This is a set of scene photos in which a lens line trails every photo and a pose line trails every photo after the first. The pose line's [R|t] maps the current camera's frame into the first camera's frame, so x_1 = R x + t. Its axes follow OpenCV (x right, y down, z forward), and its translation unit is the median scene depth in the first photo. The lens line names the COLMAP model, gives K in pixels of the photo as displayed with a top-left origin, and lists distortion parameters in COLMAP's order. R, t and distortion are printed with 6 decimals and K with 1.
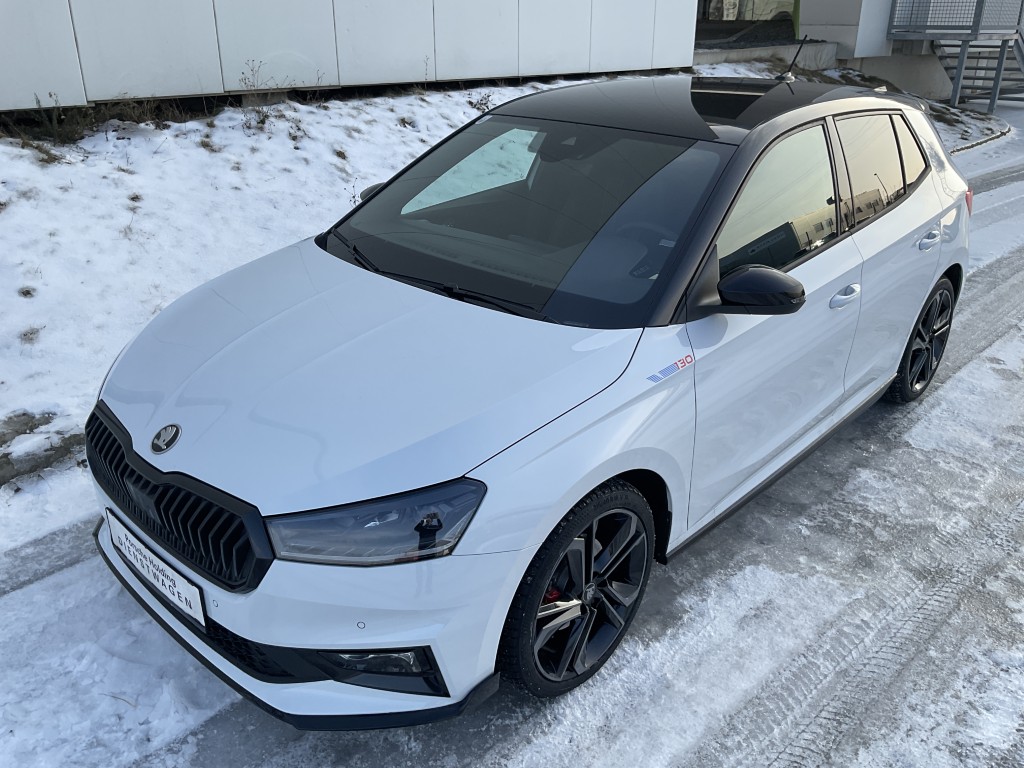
lens RADIAL K [[851.9, 0, 501.7], [0, 851.9, 382.9], [0, 0, 1]] dist [0.024744, -0.051246]
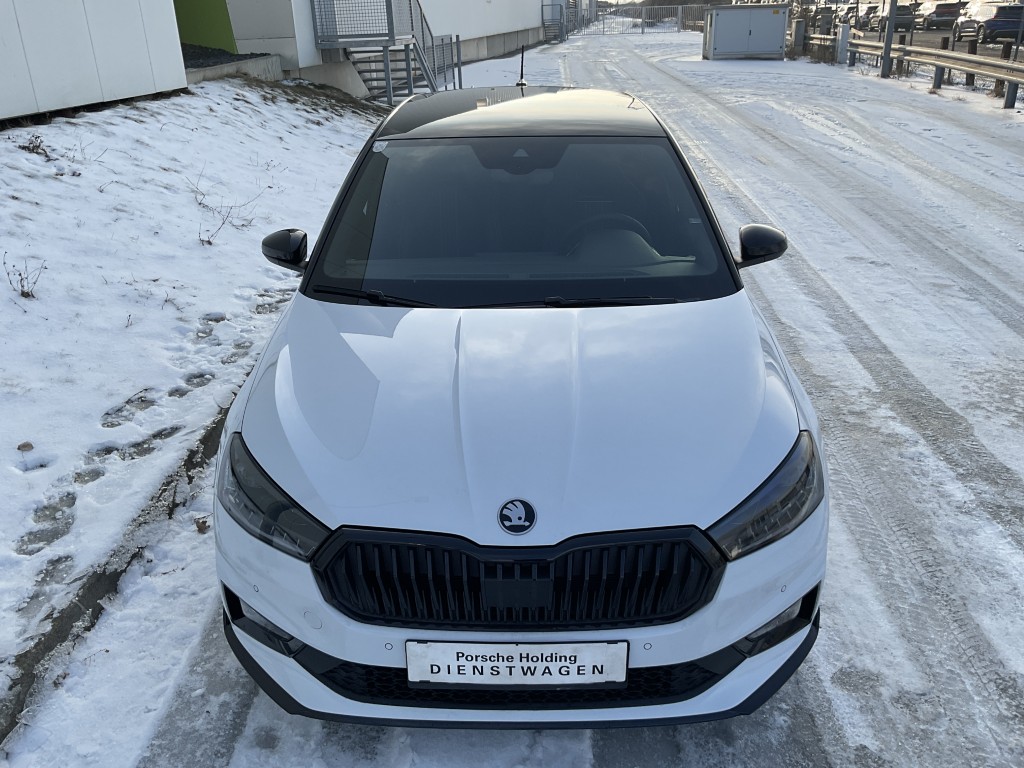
lens RADIAL K [[851.9, 0, 513.6], [0, 851.9, 388.5], [0, 0, 1]] dist [0.024744, -0.051246]
pose [[0.732282, -0.290198, 0.616075, -0.550276], [0.295343, 0.950488, 0.096669, -0.090131], [-0.613625, 0.111164, 0.781734, 0.178293]]
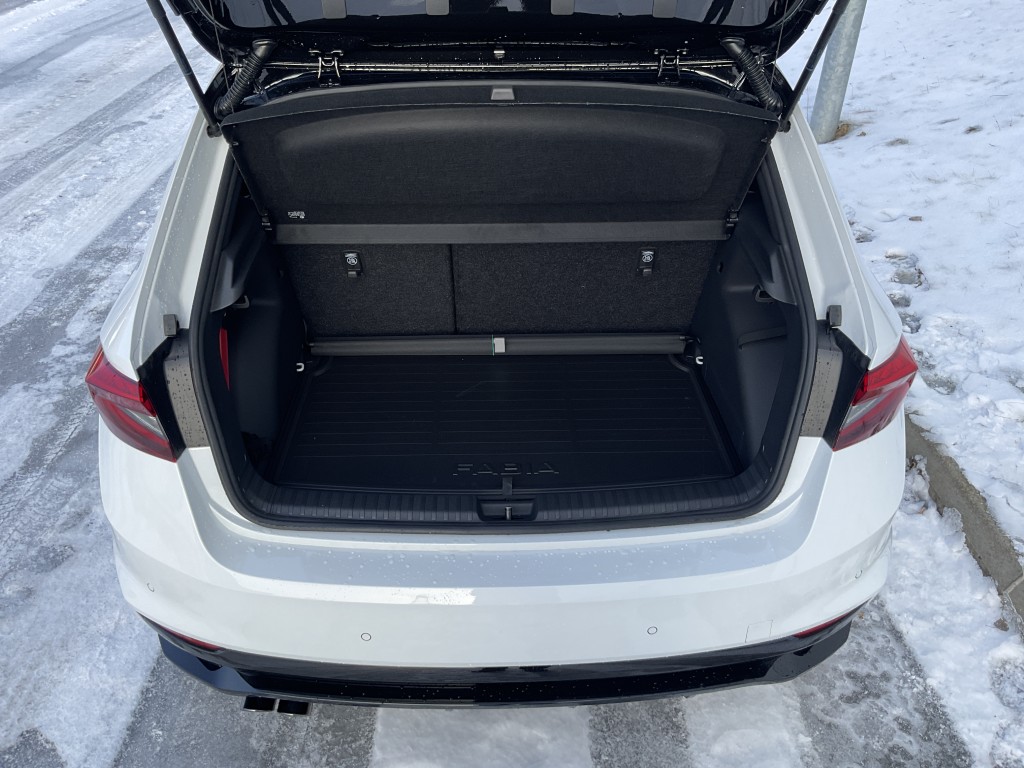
lens RADIAL K [[851.9, 0, 507.3], [0, 851.9, 379.6], [0, 0, 1]] dist [0.024744, -0.051246]
pose [[-0.710665, 0.376533, -0.594288, 0.734703], [-0.288888, 0.614038, 0.734507, -0.628898], [0.641482, 0.693671, -0.327599, 1.426242]]
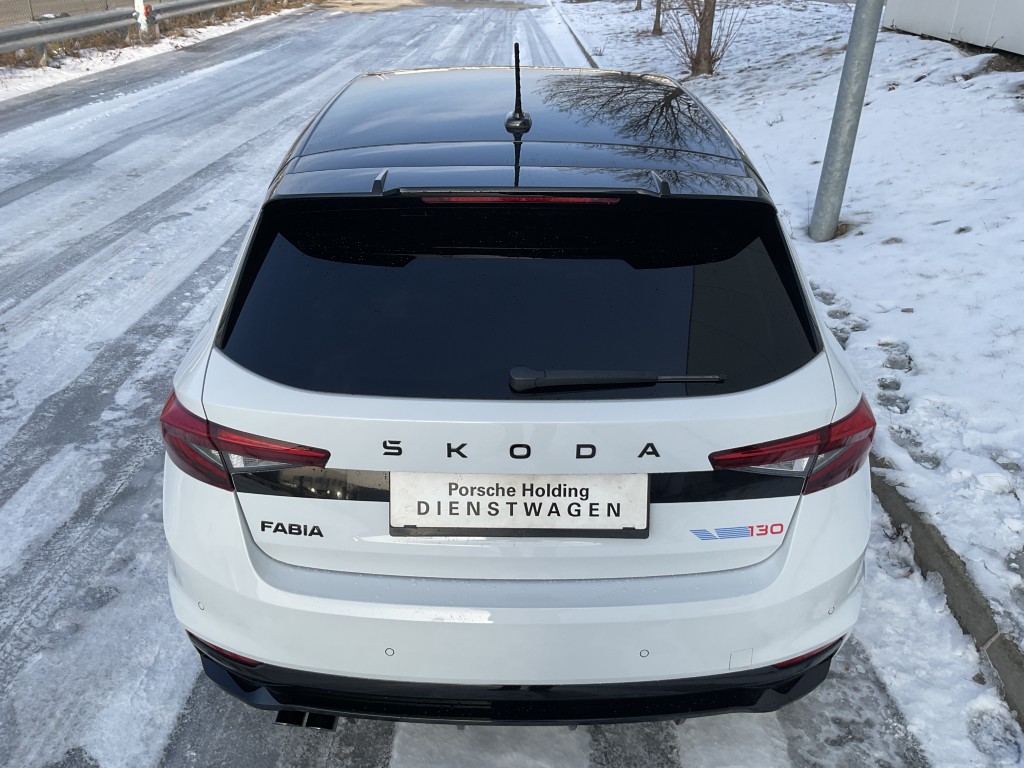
lens RADIAL K [[851.9, 0, 506.0], [0, 851.9, 381.5], [0, 0, 1]] dist [0.024744, -0.051246]
pose [[-0.730482, 0.297141, -0.614901, 0.782688], [-0.286904, 0.683554, 0.671149, -0.662609], [0.619744, 0.666679, -0.414073, 1.468972]]
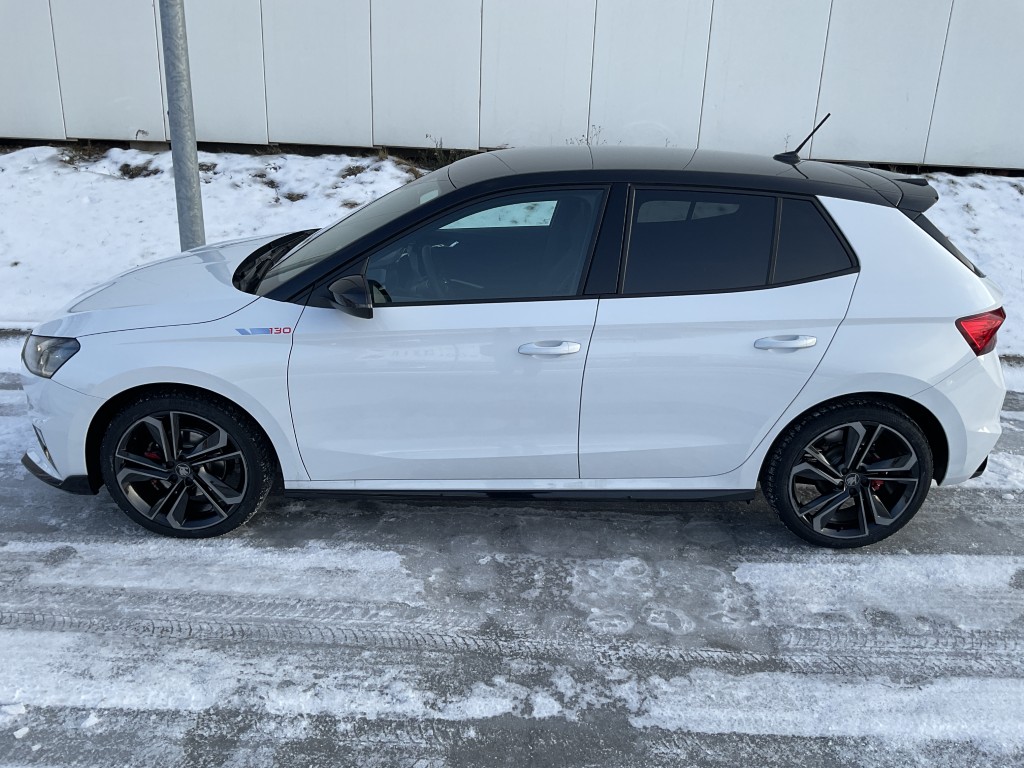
lens RADIAL K [[851.9, 0, 507.0], [0, 851.9, 379.1], [0, 0, 1]] dist [0.024744, -0.051246]
pose [[0.690819, 0.258834, -0.675110, 0.889991], [-0.313931, 0.948498, 0.042413, -0.078074], [0.651318, 0.182639, 0.736497, 0.185555]]
